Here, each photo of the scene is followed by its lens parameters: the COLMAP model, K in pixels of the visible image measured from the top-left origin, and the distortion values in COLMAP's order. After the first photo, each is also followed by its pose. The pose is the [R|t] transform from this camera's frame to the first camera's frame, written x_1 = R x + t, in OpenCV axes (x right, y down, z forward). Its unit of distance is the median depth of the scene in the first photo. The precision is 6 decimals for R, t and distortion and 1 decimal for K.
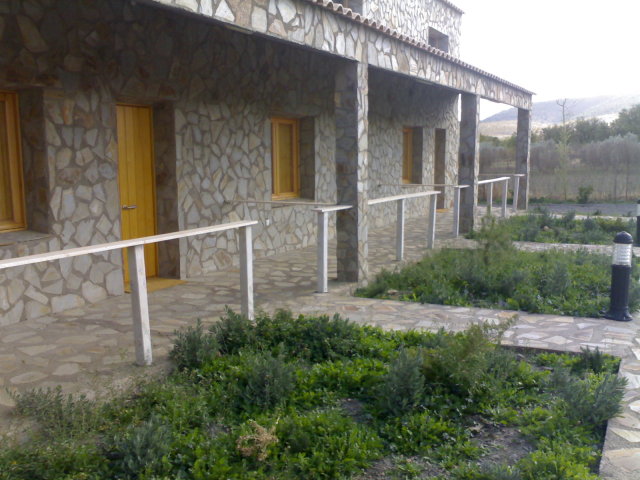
lens RADIAL K [[664.9, 0, 321.4], [0, 664.9, 243.0], [0, 0, 1]] dist [-0.001573, 0.000000]
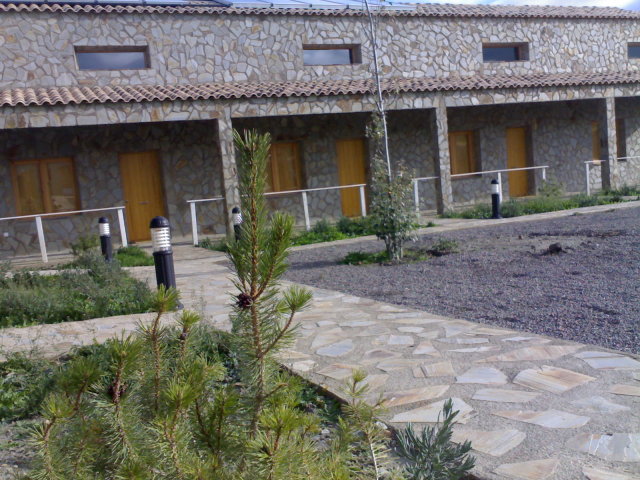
lens RADIAL K [[664.9, 0, 321.4], [0, 664.9, 244.6], [0, 0, 1]] dist [-0.001573, 0.000000]
pose [[0.761080, -0.003065, -0.648651, 1.155969], [0.002584, 0.999995, -0.001693, 0.164841], [0.648653, -0.000387, 0.761084, -0.846660]]
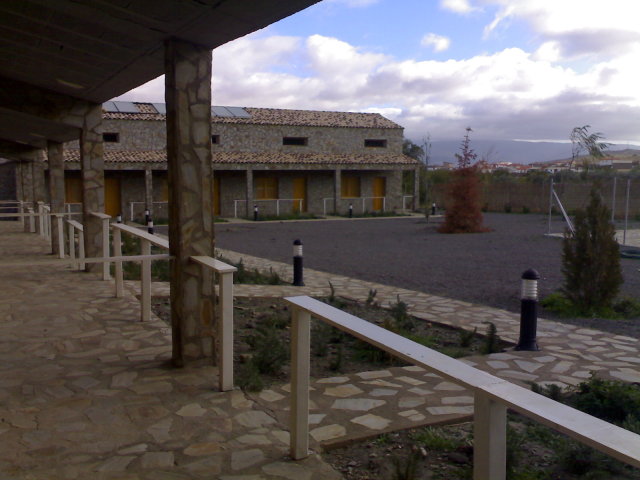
lens RADIAL K [[664.9, 0, 336.4], [0, 664.9, 261.1], [0, 0, 1]] dist [-0.001573, 0.000000]
pose [[0.808040, 0.086134, -0.582798, 3.436929], [-0.084208, 0.995983, 0.030447, 0.180633], [0.583079, 0.024474, 0.812047, -2.499237]]
